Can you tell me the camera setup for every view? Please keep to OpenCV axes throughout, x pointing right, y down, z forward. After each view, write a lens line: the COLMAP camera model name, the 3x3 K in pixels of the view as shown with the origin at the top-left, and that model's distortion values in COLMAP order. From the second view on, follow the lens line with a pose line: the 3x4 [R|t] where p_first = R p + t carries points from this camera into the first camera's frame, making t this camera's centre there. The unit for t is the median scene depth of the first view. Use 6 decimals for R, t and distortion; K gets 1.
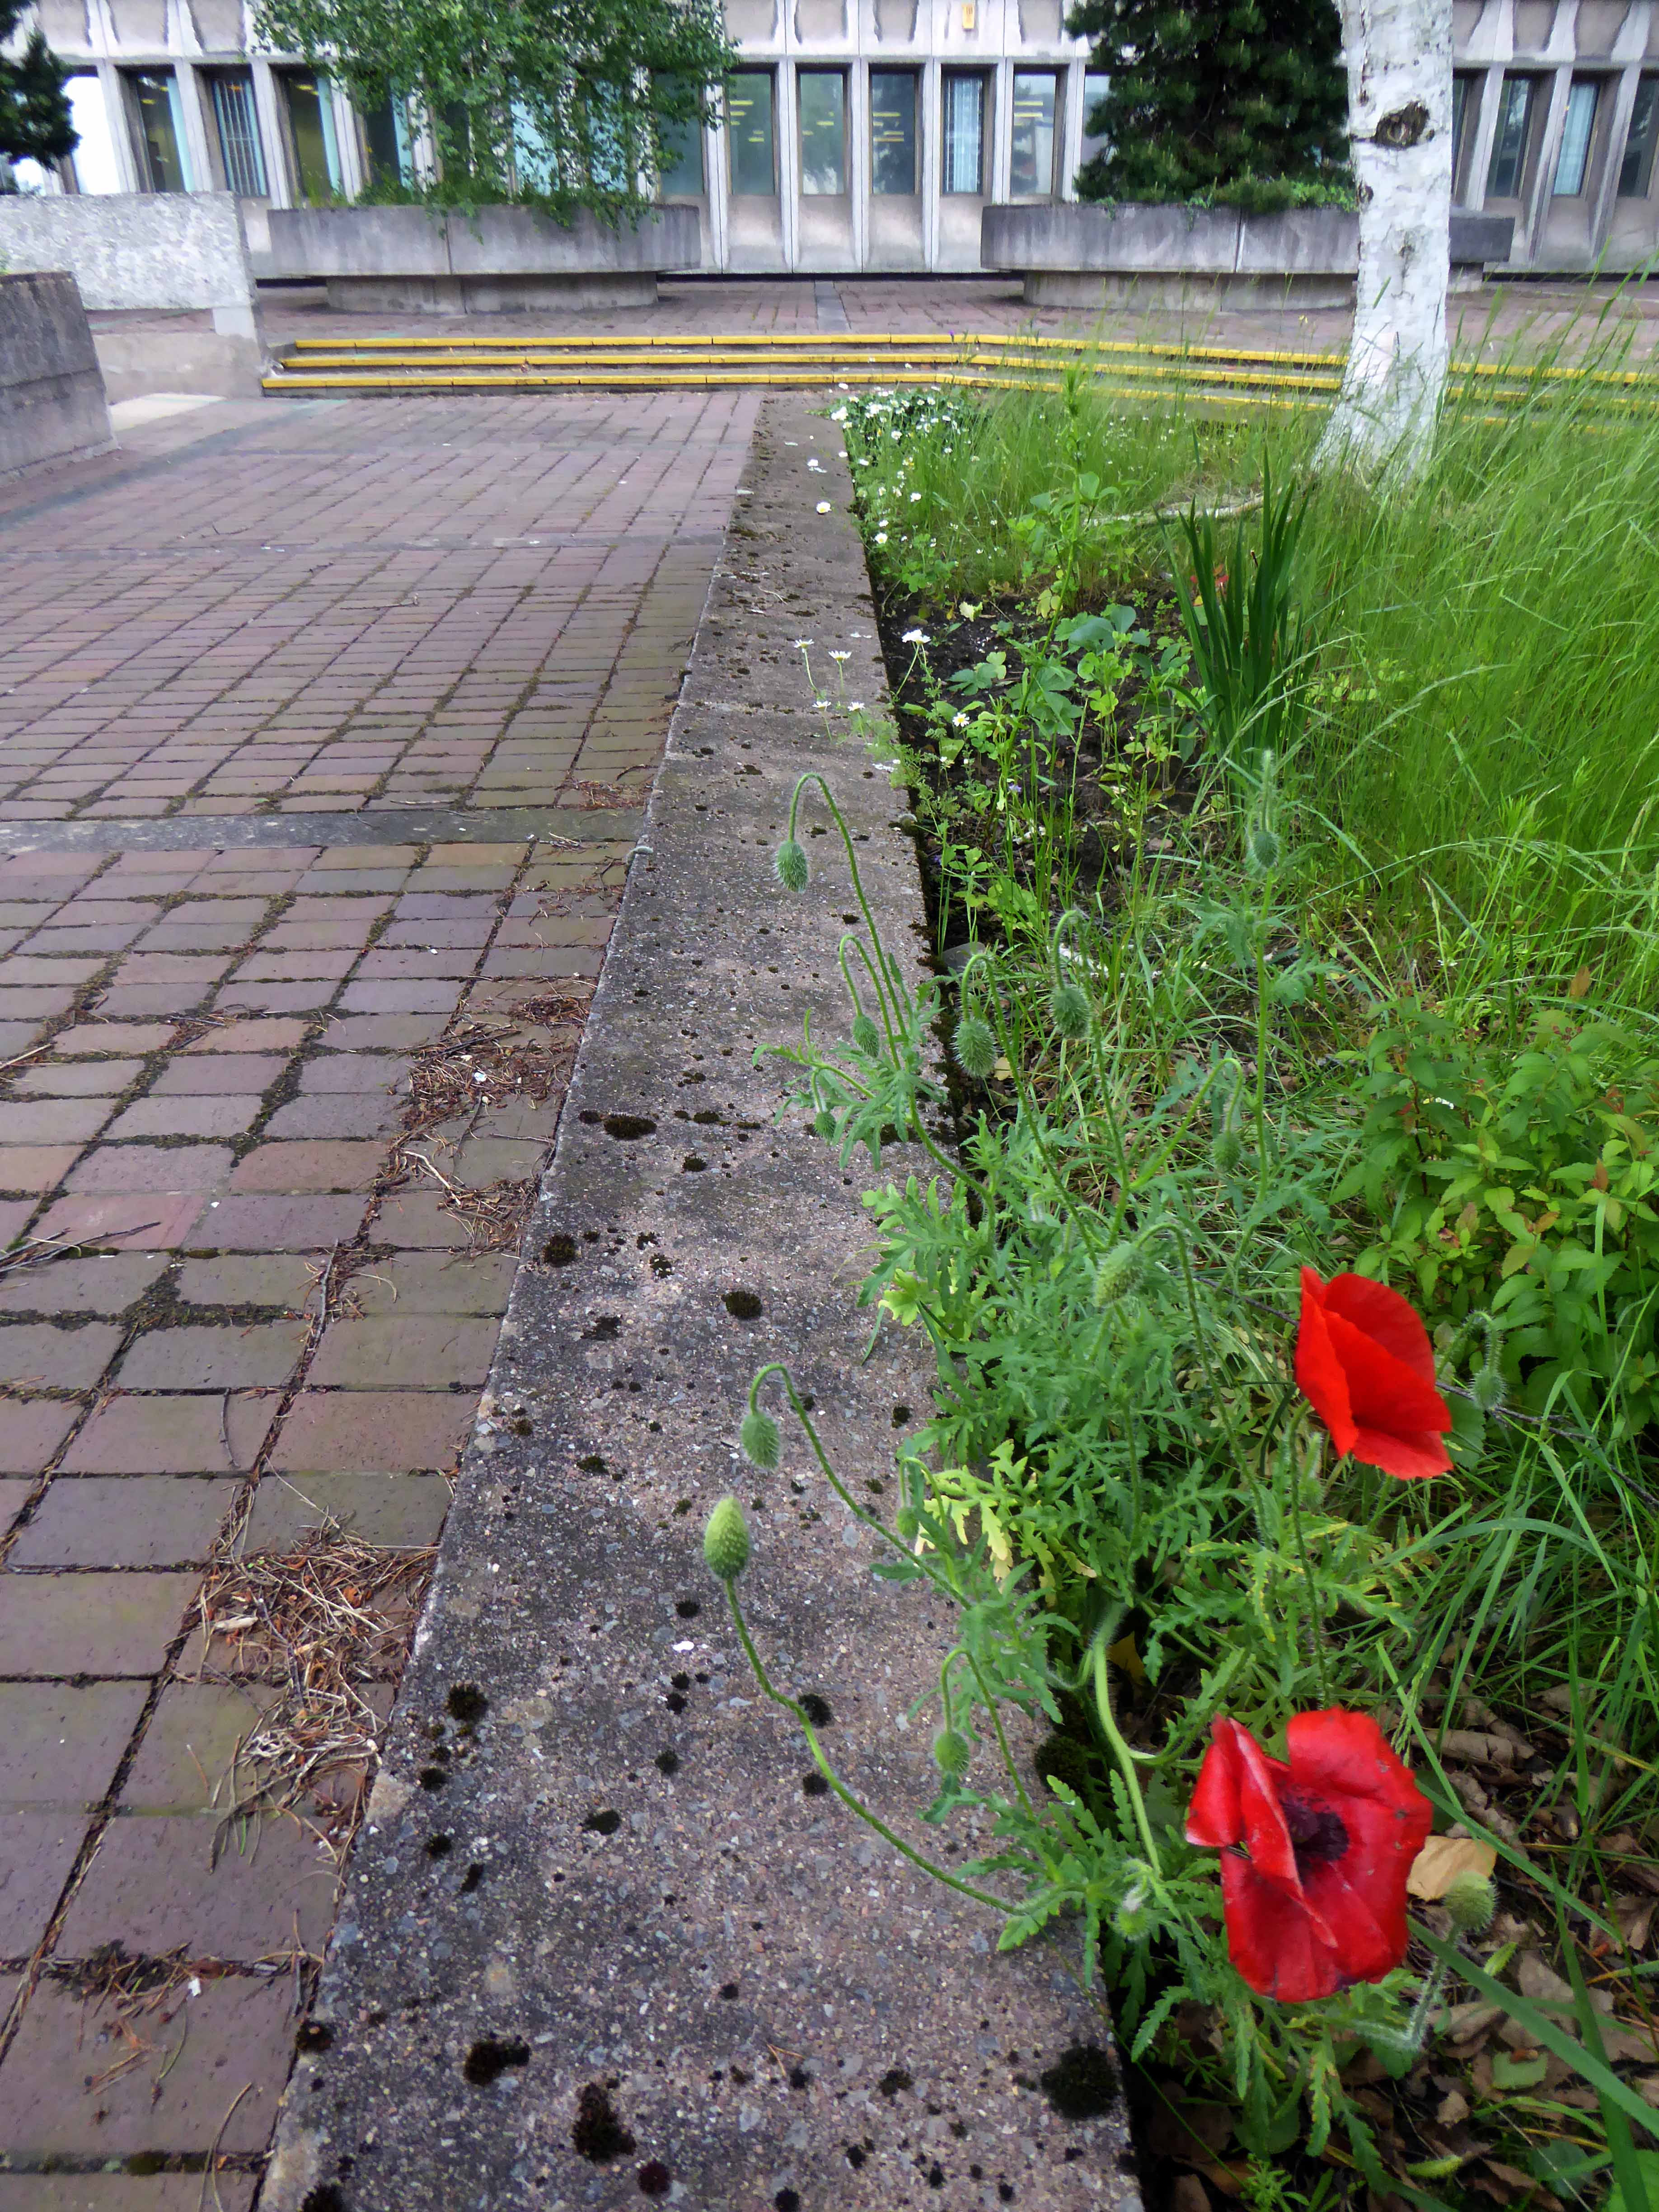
lens RADIAL K [[1580.6, 0, 857.5], [0, 1580.6, 1084.2], [0, 0, 1]] dist [-0.003321, -0.060376]
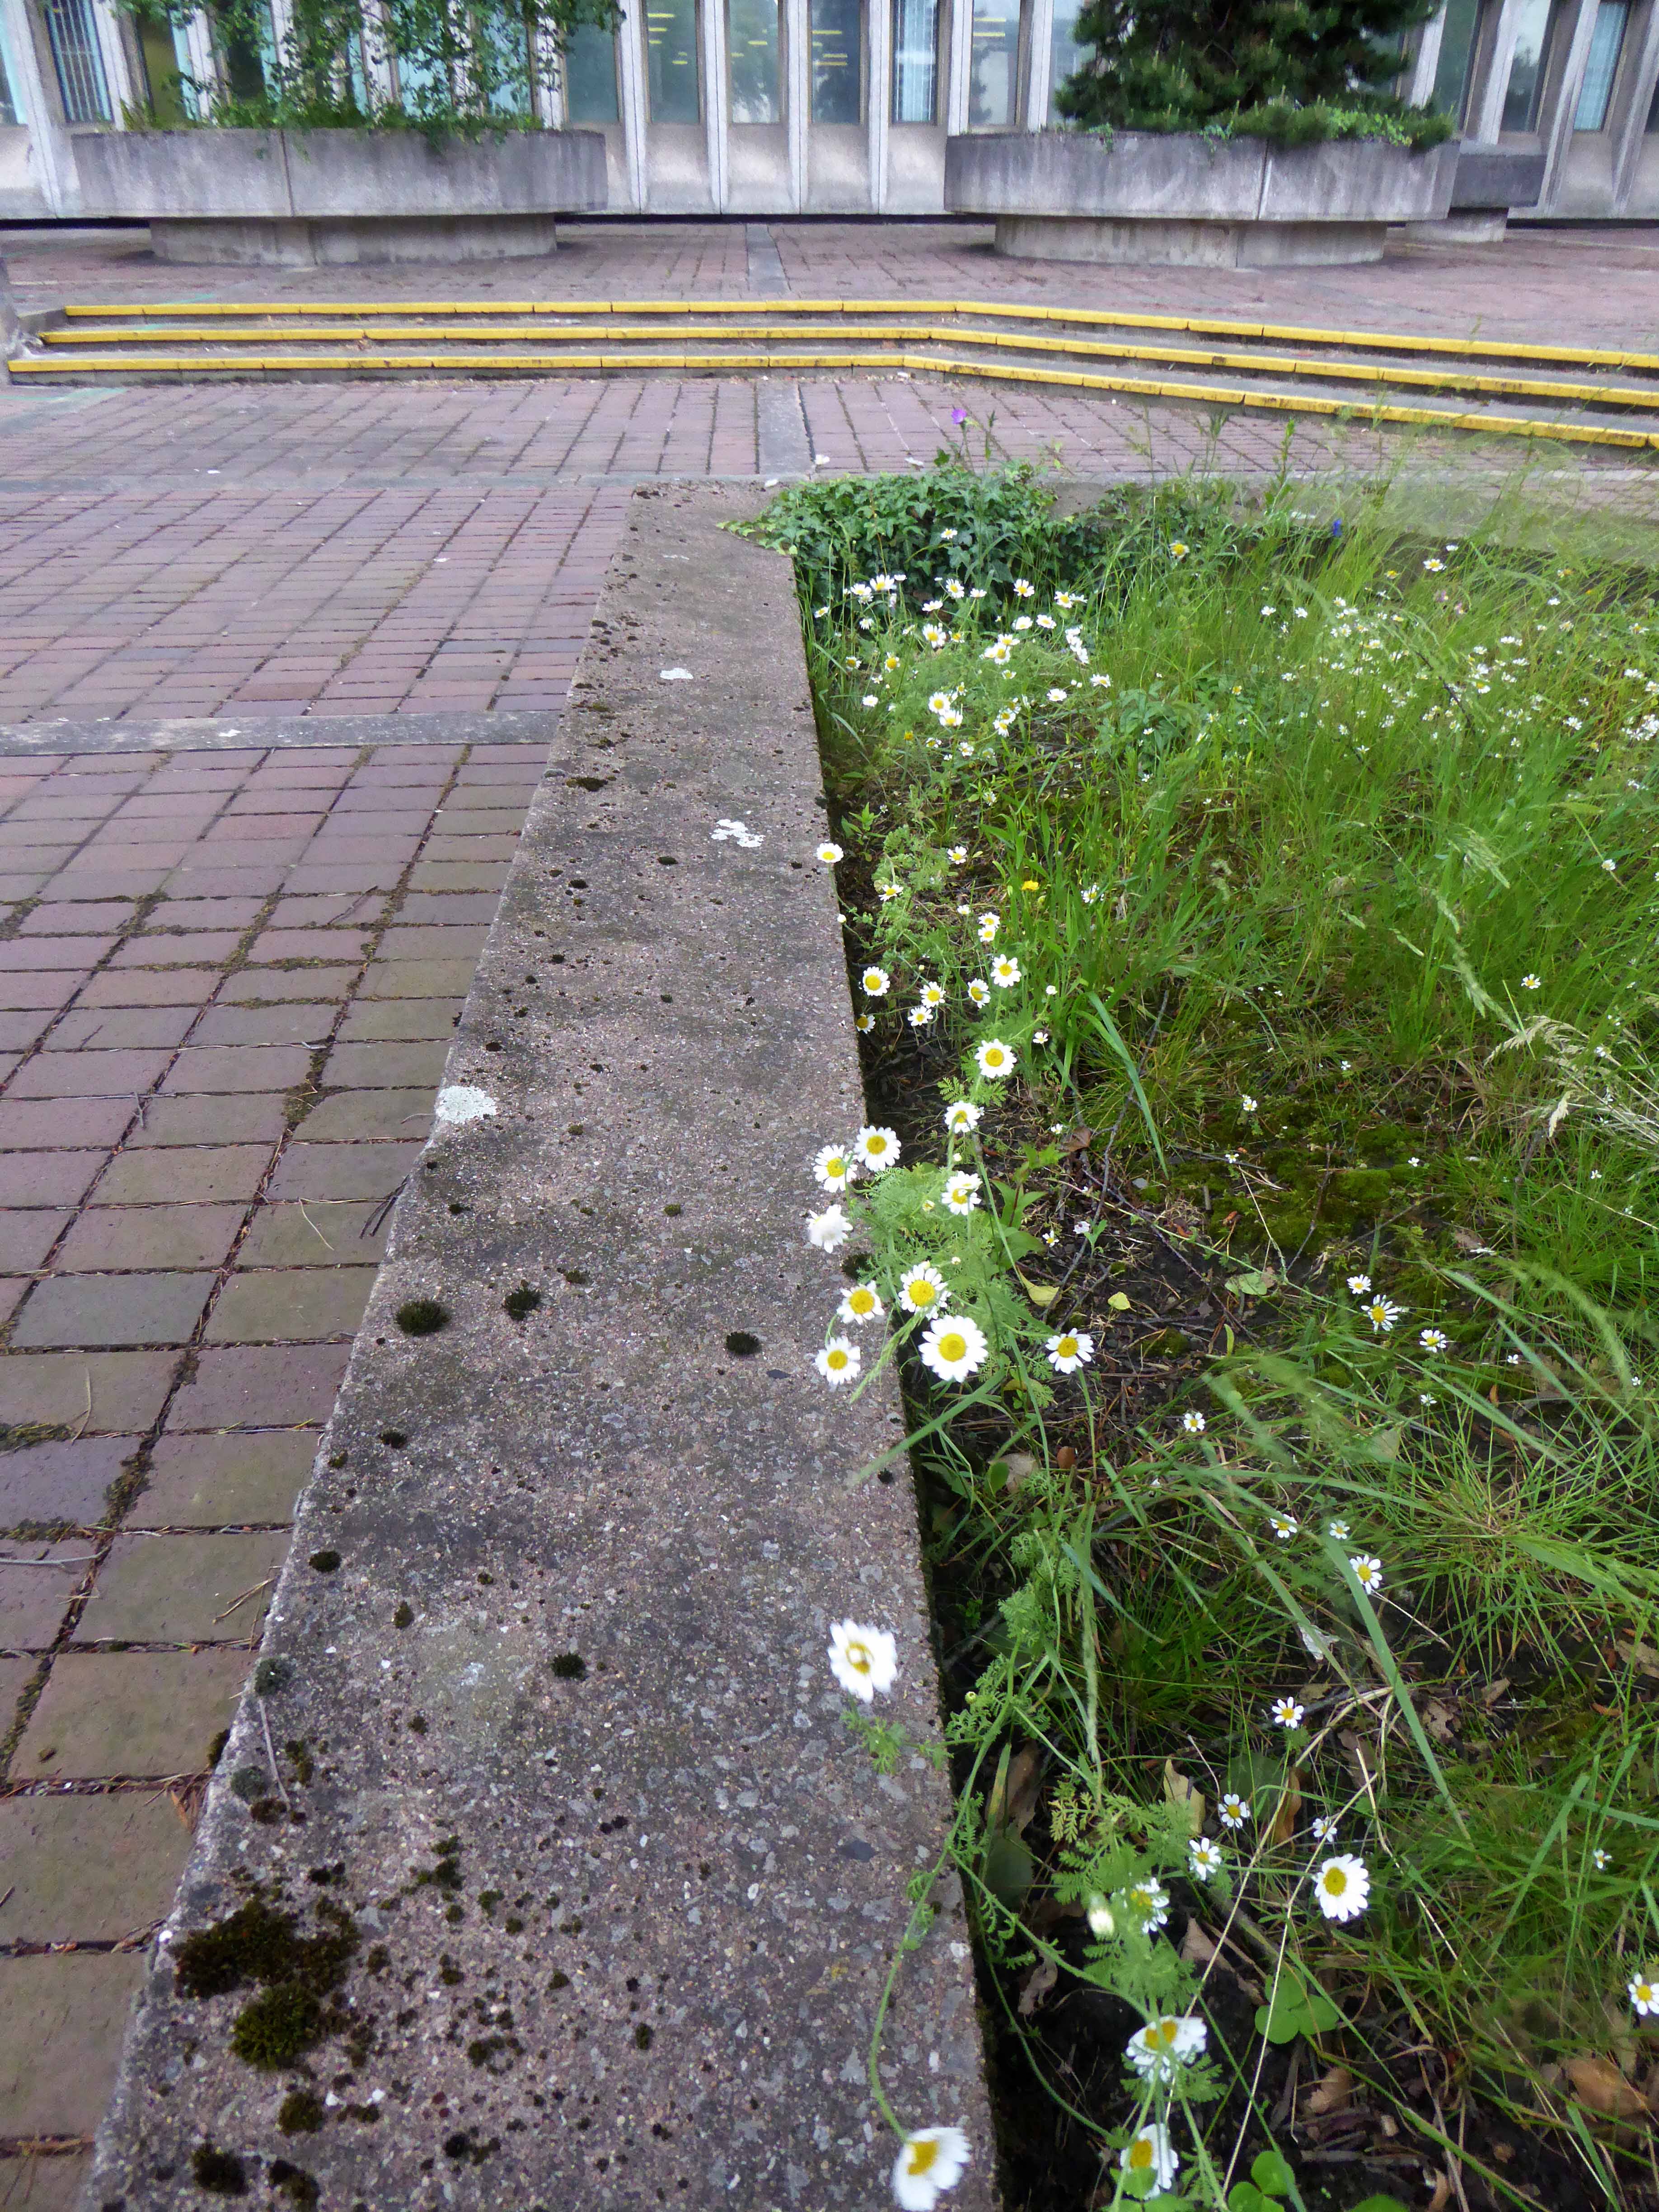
lens RADIAL K [[1602.2, 0, 829.5], [0, 1602.2, 1106.0], [0, 0, 1]] dist [0.002421, -0.051467]
pose [[0.999769, -0.004758, 0.020957, -0.003030], [0.004029, 0.999389, 0.034710, -0.083592], [-0.021110, -0.034618, 0.999178, 0.156459]]
